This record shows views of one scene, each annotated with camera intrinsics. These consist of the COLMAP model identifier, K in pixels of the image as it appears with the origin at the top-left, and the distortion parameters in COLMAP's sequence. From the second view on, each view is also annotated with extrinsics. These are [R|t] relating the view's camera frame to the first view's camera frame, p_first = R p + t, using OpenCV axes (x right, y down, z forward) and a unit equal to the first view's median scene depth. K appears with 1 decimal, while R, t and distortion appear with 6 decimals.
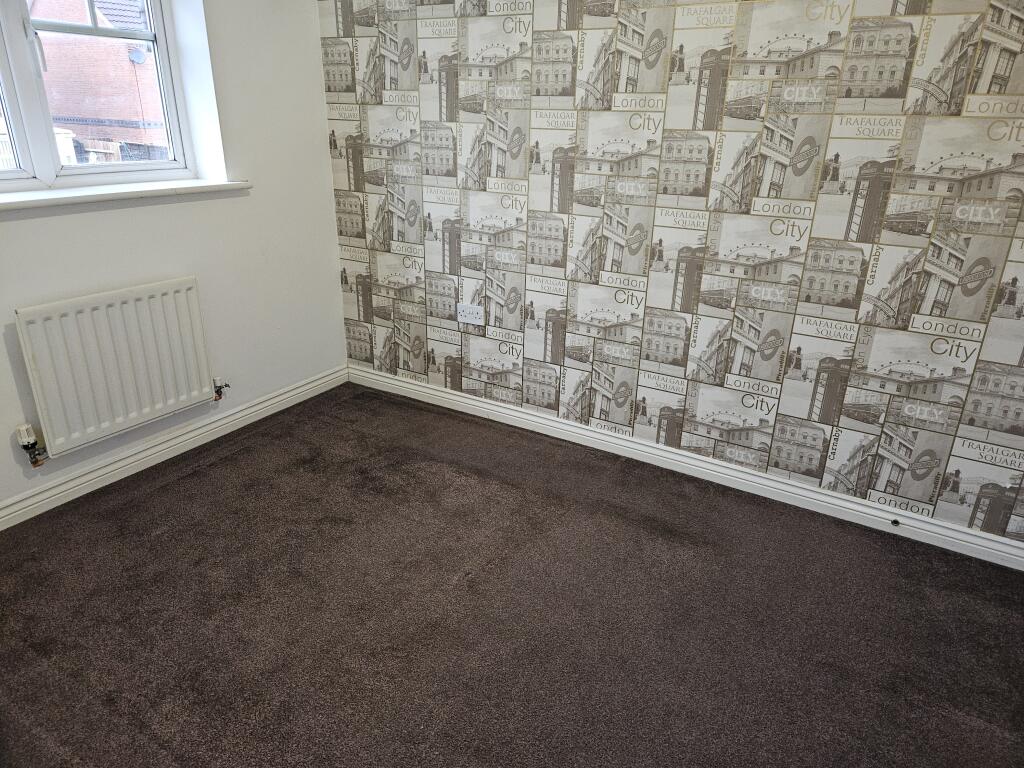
lens RADIAL K [[679.8, 0, 513.1], [0, 679.8, 377.6], [0, 0, 1]] dist [0.081103, -0.069973]
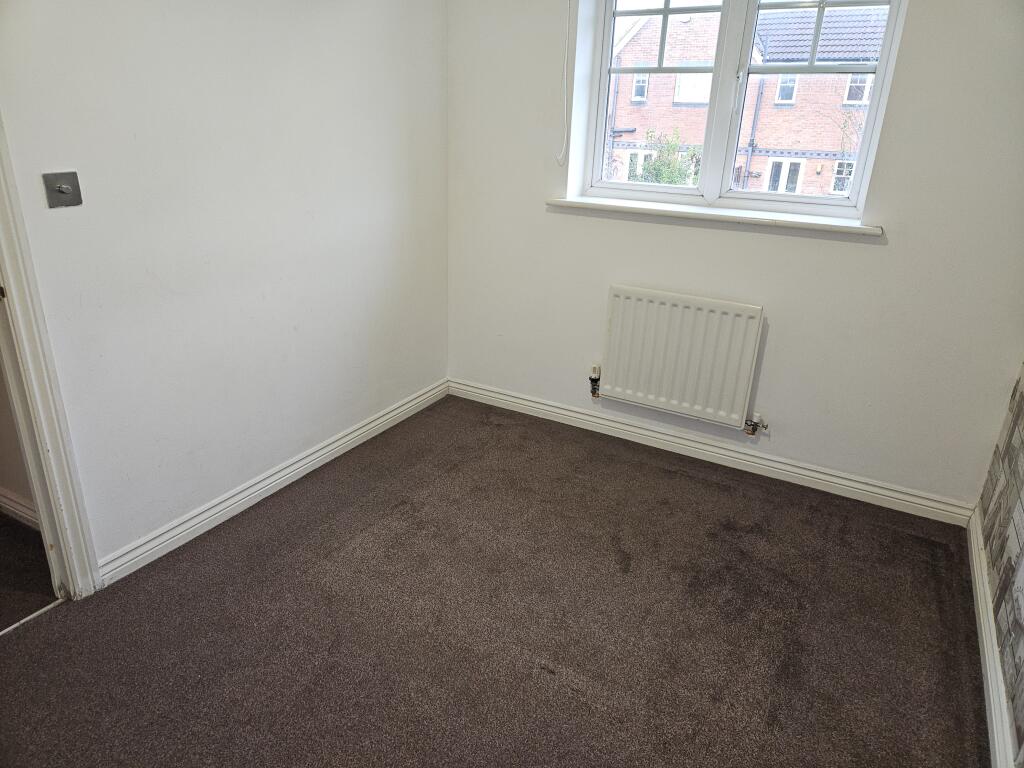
lens RADIAL K [[679.8, 0, 513.1], [0, 679.8, 377.6], [0, 0, 1]] dist [0.081103, -0.069973]
pose [[0.024335, 0.337506, -0.941009, 0.469699], [-0.393765, 0.868431, 0.301292, -0.205860], [0.918889, 0.363205, 0.154031, 0.527978]]
